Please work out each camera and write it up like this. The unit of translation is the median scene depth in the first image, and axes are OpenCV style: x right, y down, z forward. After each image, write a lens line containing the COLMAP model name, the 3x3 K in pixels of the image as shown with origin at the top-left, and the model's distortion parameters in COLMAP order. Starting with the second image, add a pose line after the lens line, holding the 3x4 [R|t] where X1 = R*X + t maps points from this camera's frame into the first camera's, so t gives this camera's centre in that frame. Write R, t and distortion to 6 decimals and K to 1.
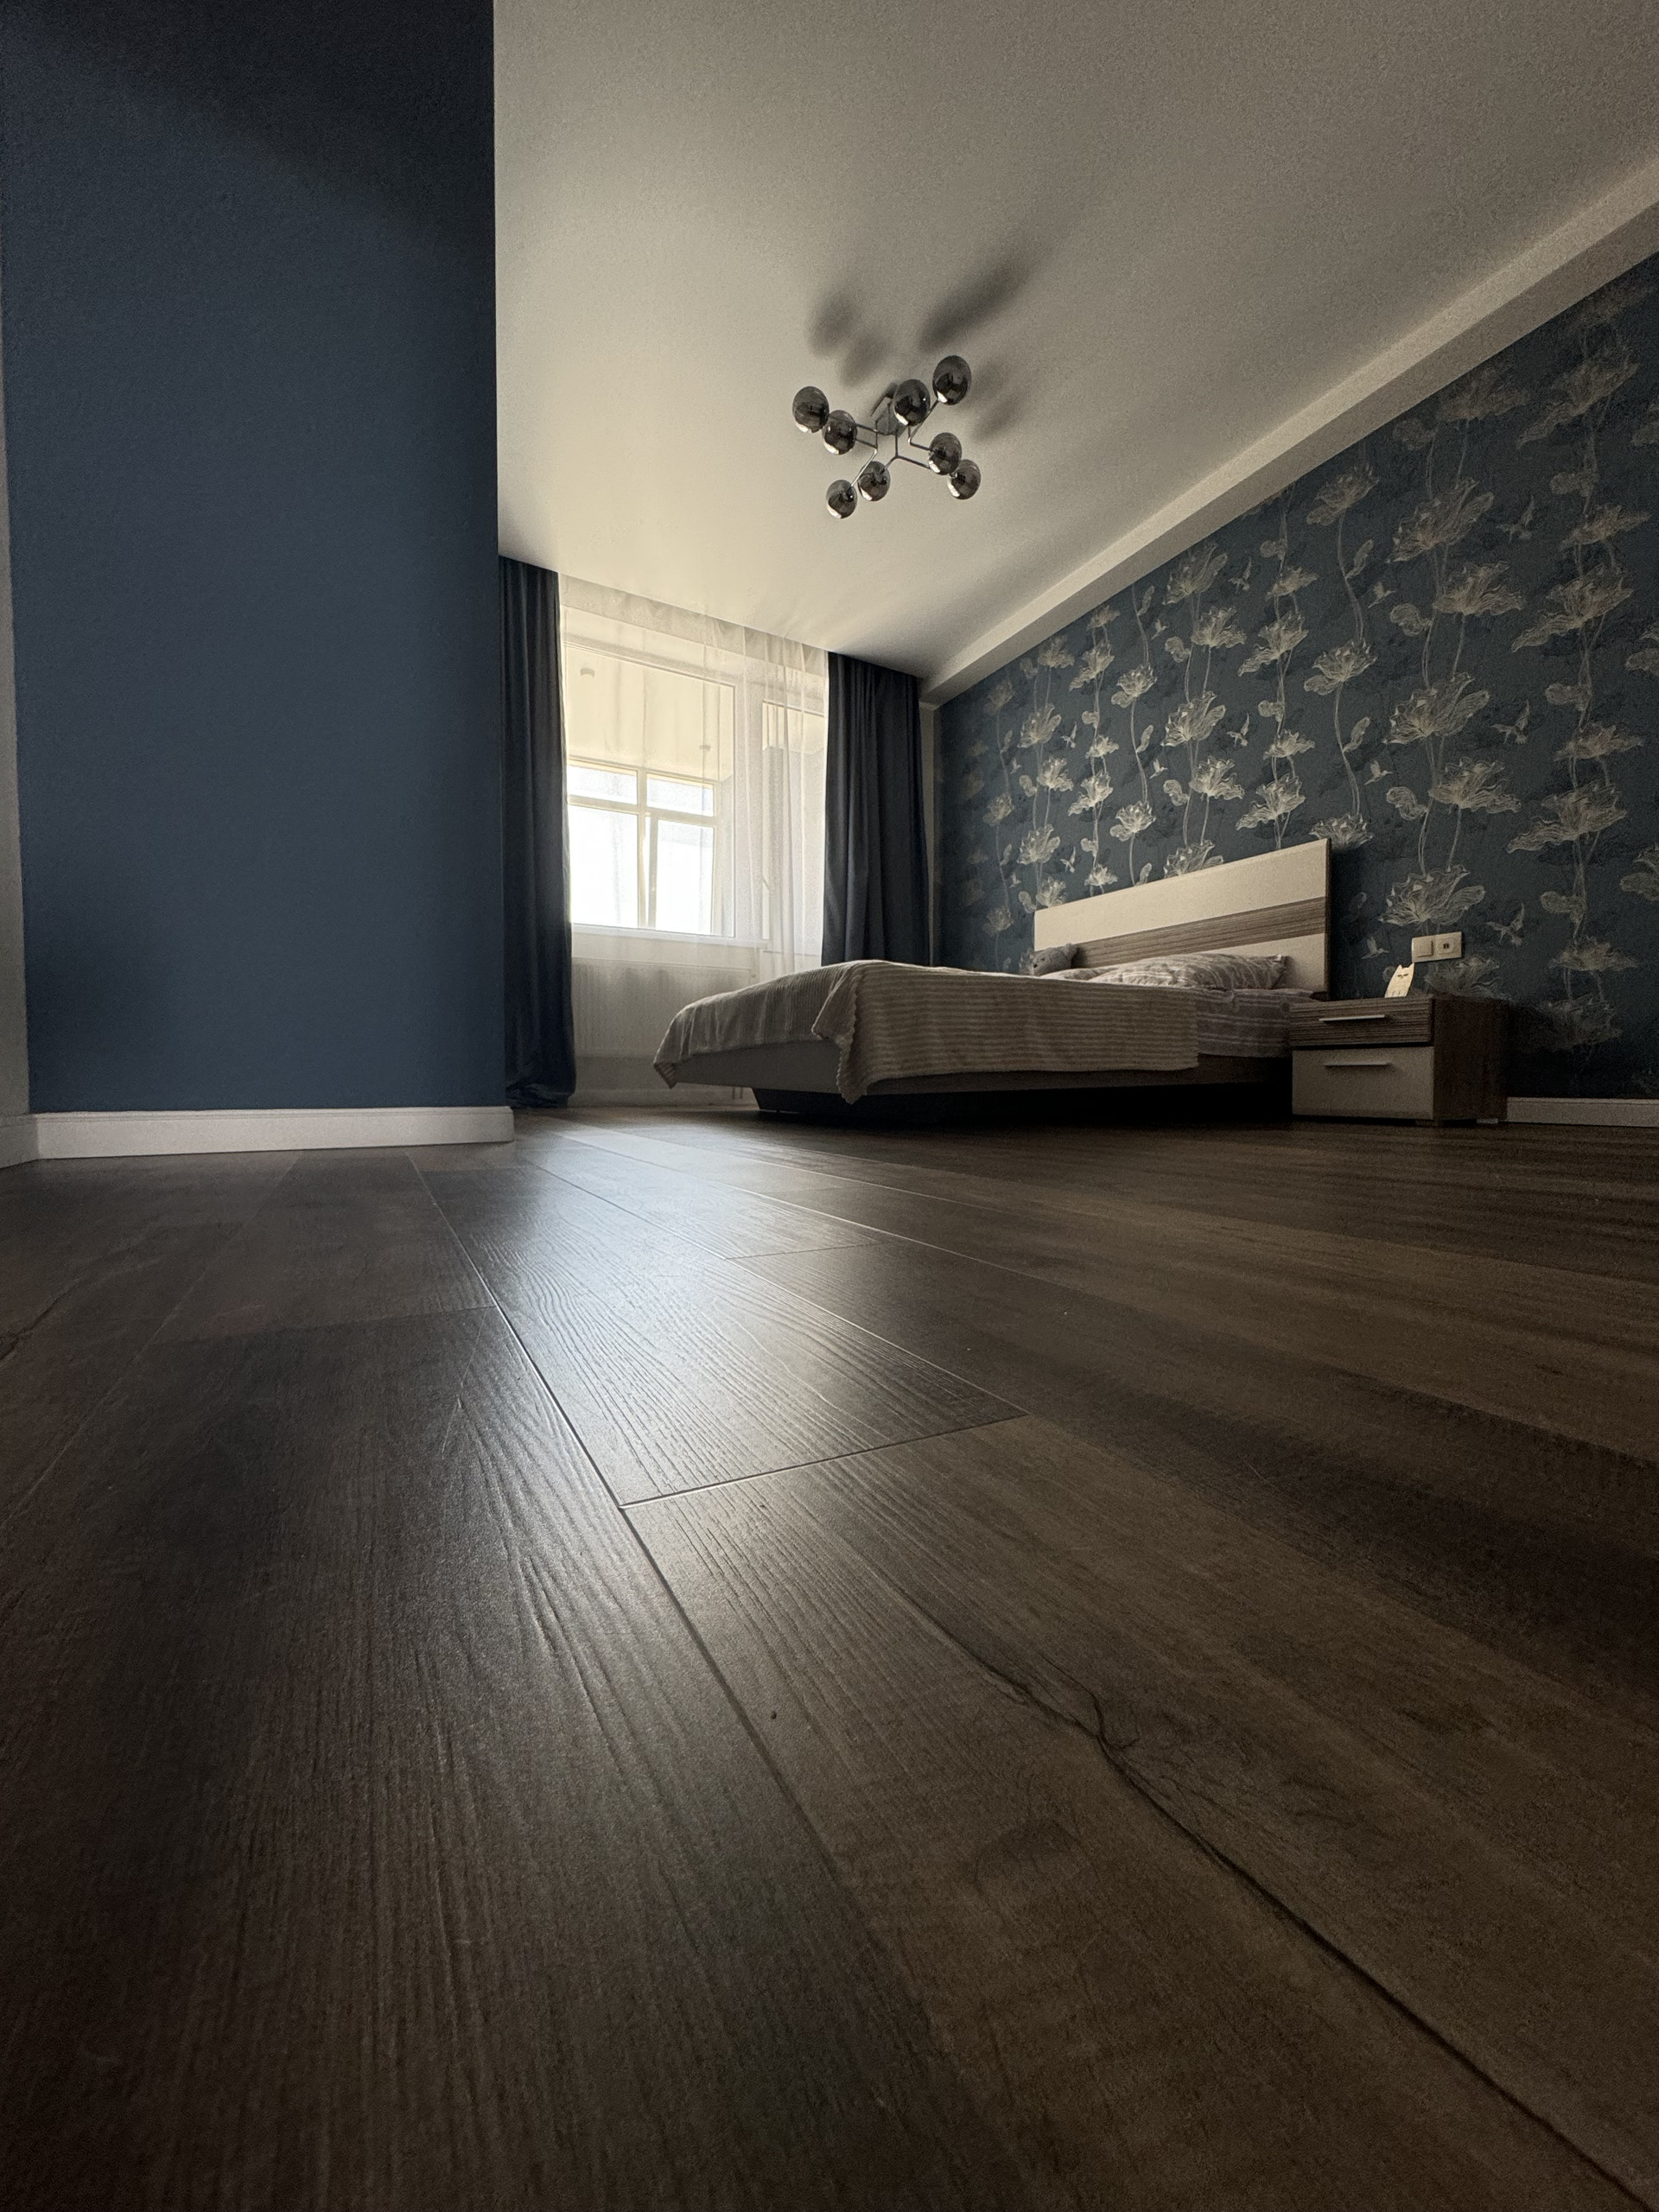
lens RADIAL K [[866.6, 0, 830.5], [0, 866.6, 1105.8], [0, 0, 1]] dist [-0.008298, 0.000706]
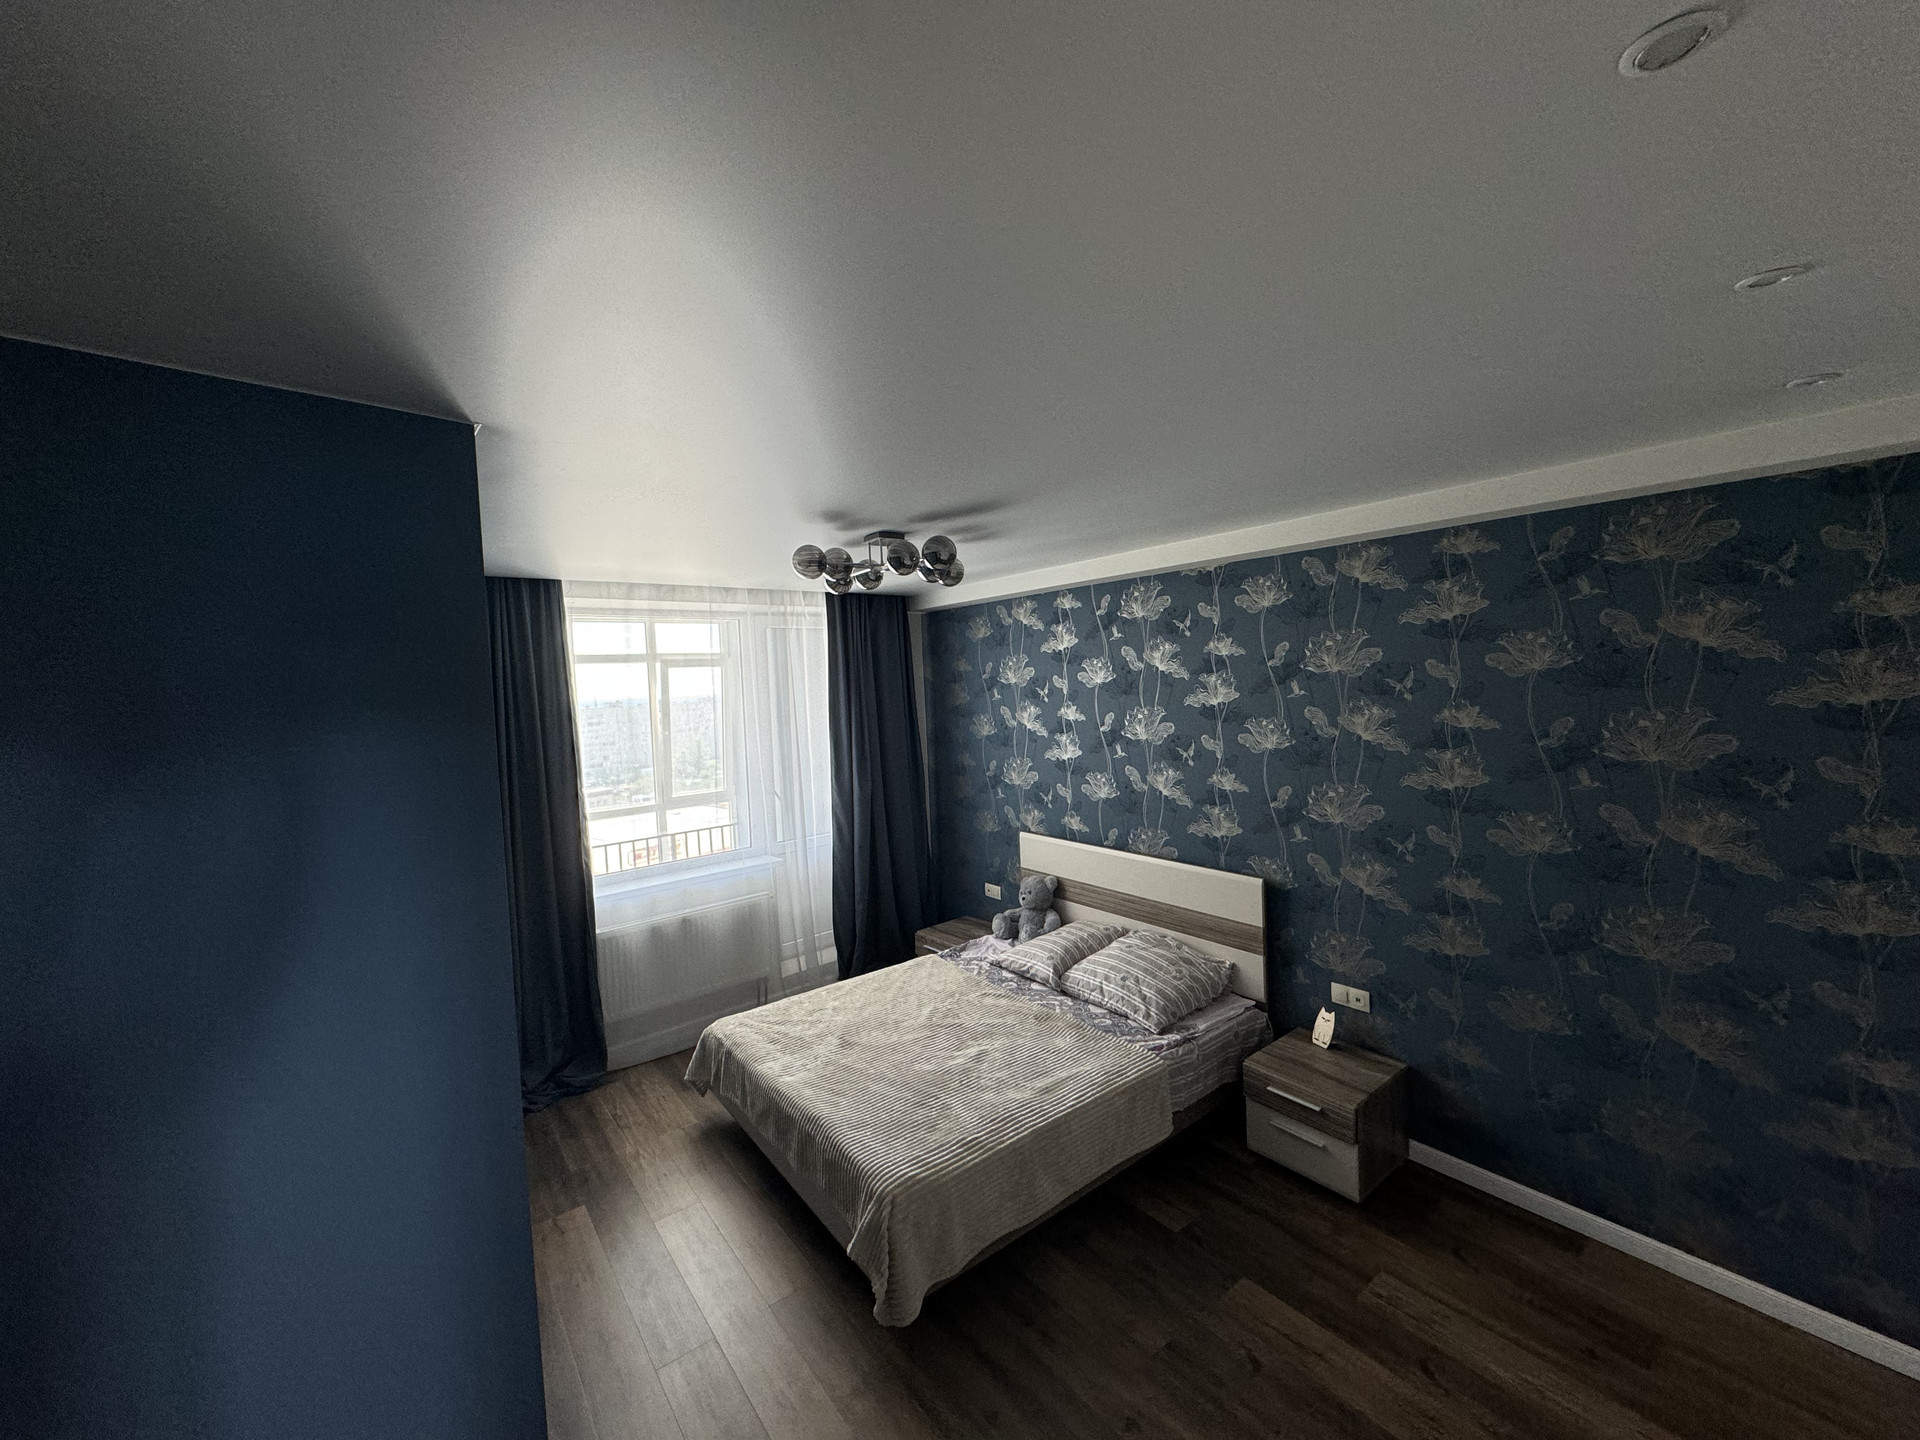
lens RADIAL K [[752.2, 0, 957.1], [0, 752.2, 715.9], [0, 0, 1]] dist [-0.008298, 0.000706]
pose [[0.985141, -0.051497, 0.163848, -0.002430], [0.049308, 0.998632, 0.017398, -0.431396], [-0.164520, -0.009061, 0.986332, 0.030339]]
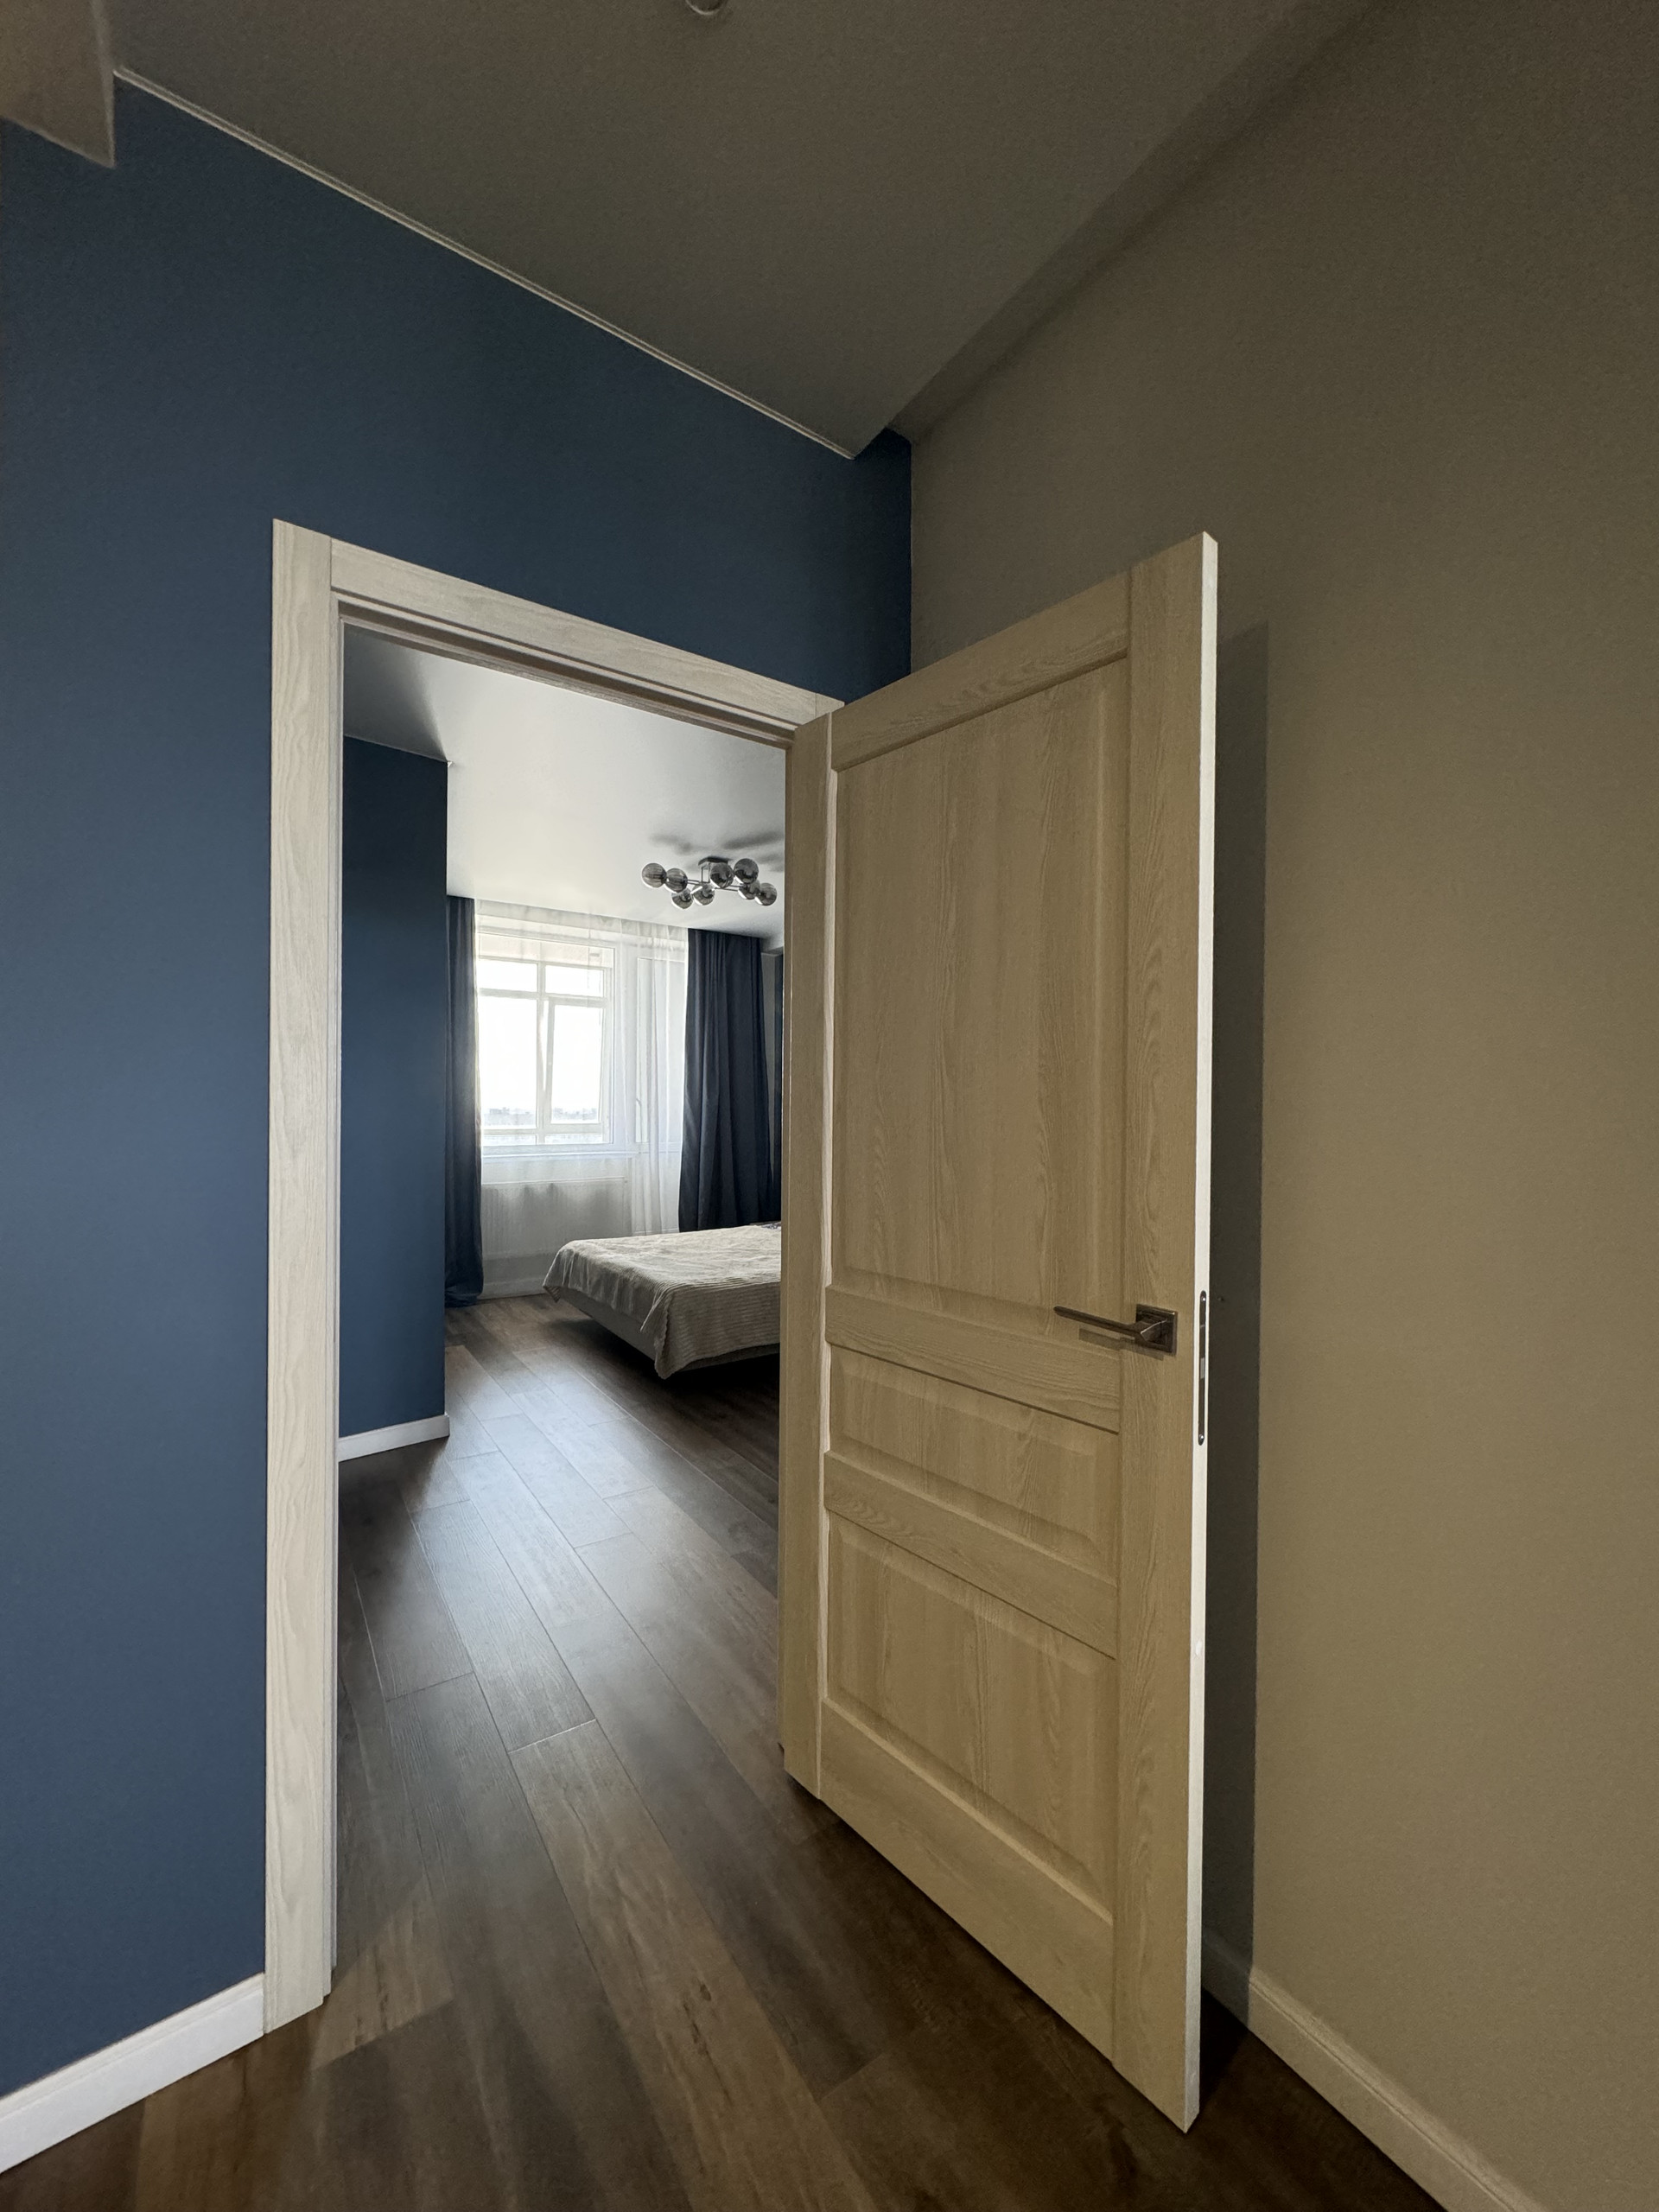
lens RADIAL K [[866.6, 0, 826.7], [0, 866.6, 1106.4], [0, 0, 1]] dist [-0.008298, 0.000706]
pose [[0.995051, 0.004834, 0.099250, 0.088862], [-0.002060, 0.999605, -0.028026, -0.254862], [-0.099347, 0.027683, 0.994668, -0.349466]]
